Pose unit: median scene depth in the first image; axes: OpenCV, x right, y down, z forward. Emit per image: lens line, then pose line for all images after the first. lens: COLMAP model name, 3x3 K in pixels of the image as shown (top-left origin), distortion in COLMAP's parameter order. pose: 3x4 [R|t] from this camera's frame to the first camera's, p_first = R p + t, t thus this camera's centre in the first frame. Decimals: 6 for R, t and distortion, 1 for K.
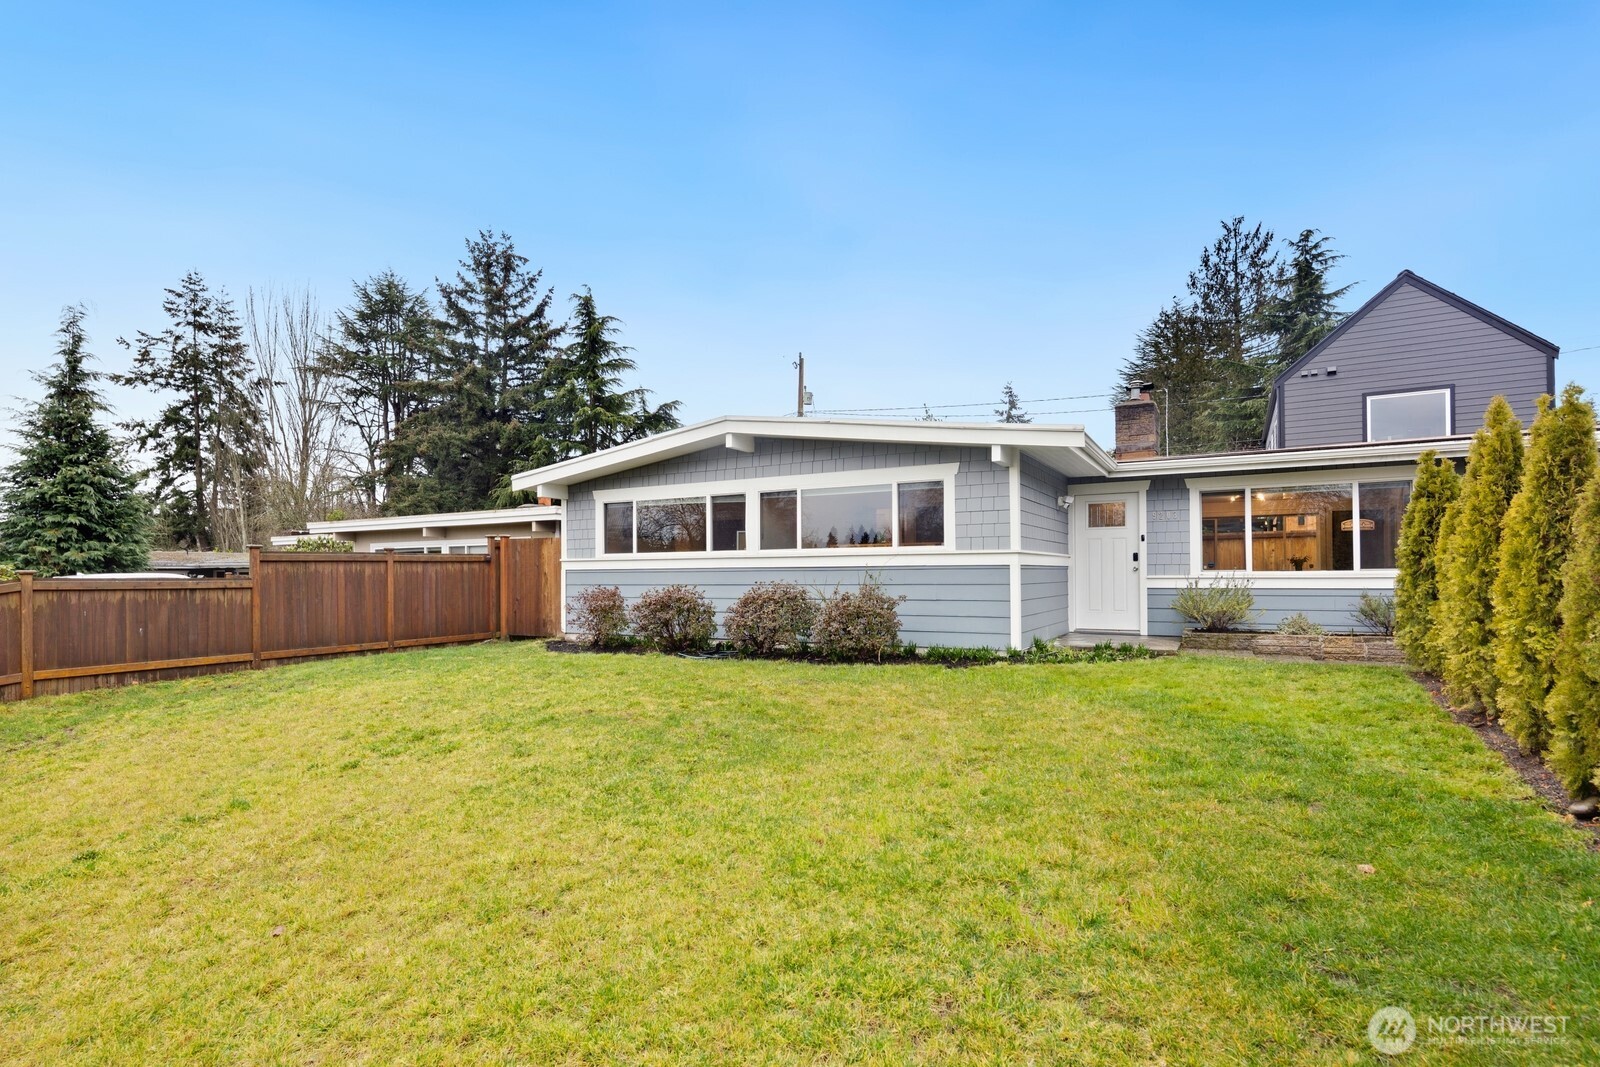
lens RADIAL K [[786.9, 0, 795.9], [0, 786.9, 544.4], [0, 0, 1]] dist [0.010562, -0.009454]
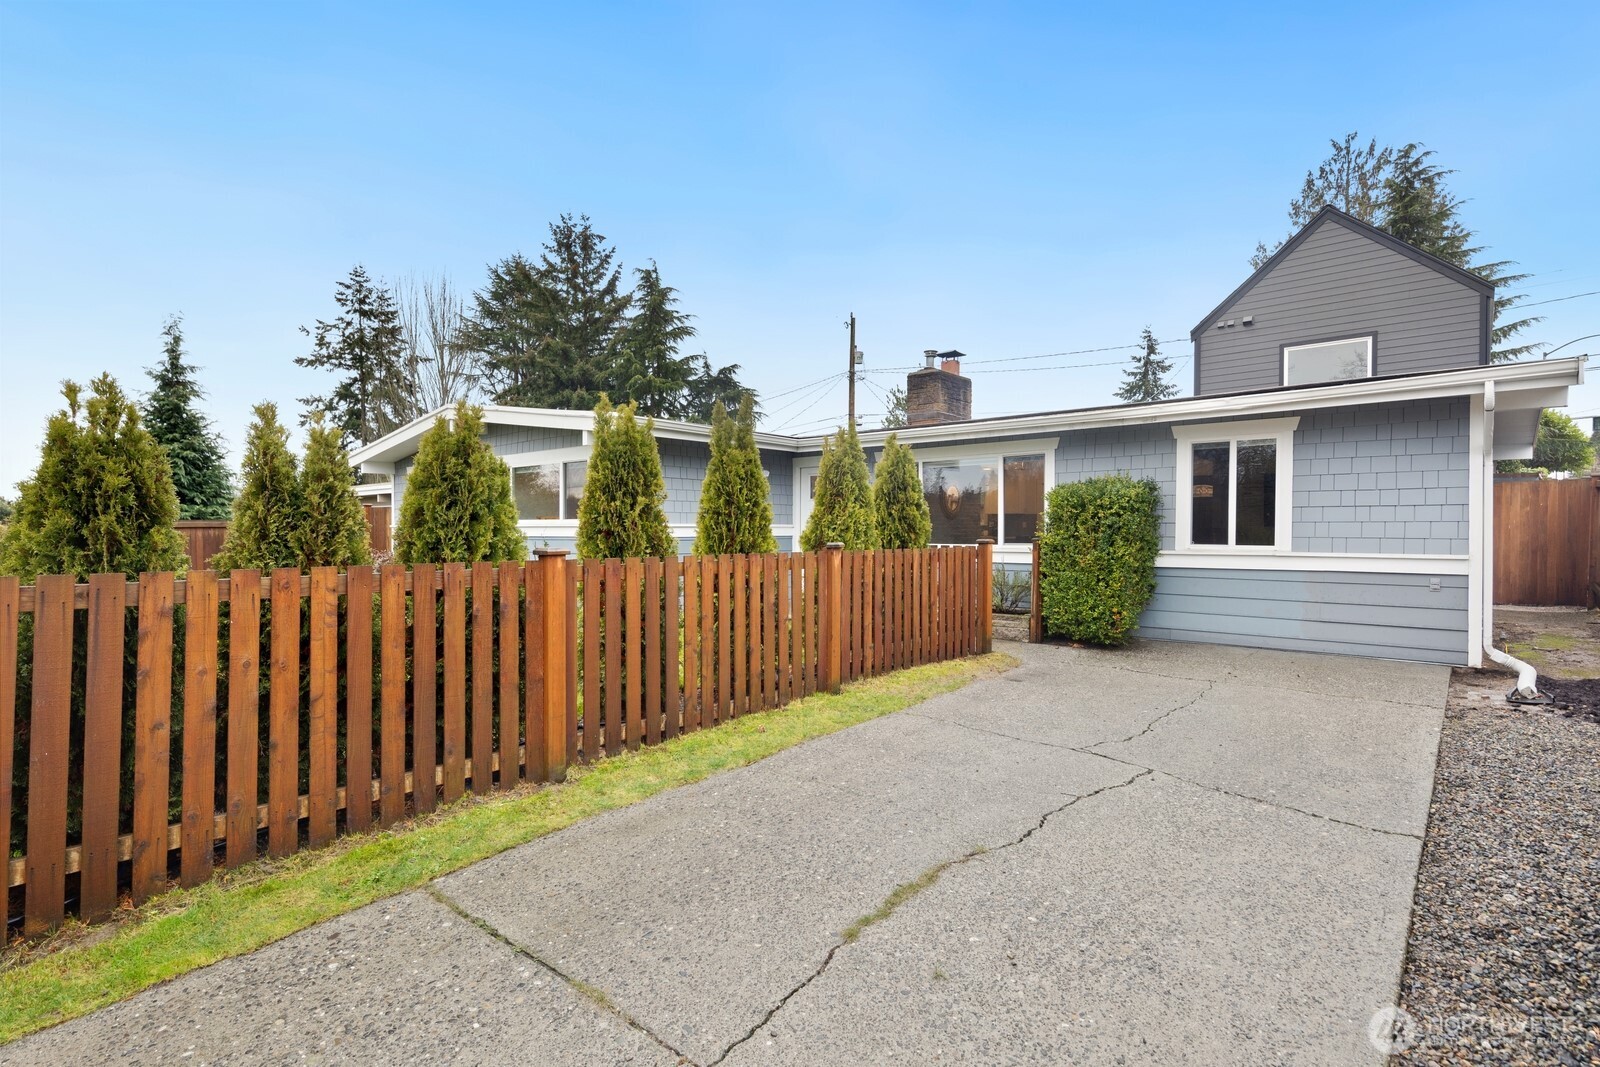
lens RADIAL K [[786.9, 0, 803.3], [0, 786.9, 518.9], [0, 0, 1]] dist [0.010562, -0.009454]
pose [[0.978422, 0.003957, -0.206579, 0.149740], [0.001538, 0.999649, 0.026431, -0.005860], [0.206611, -0.026178, 0.978073, -0.005404]]
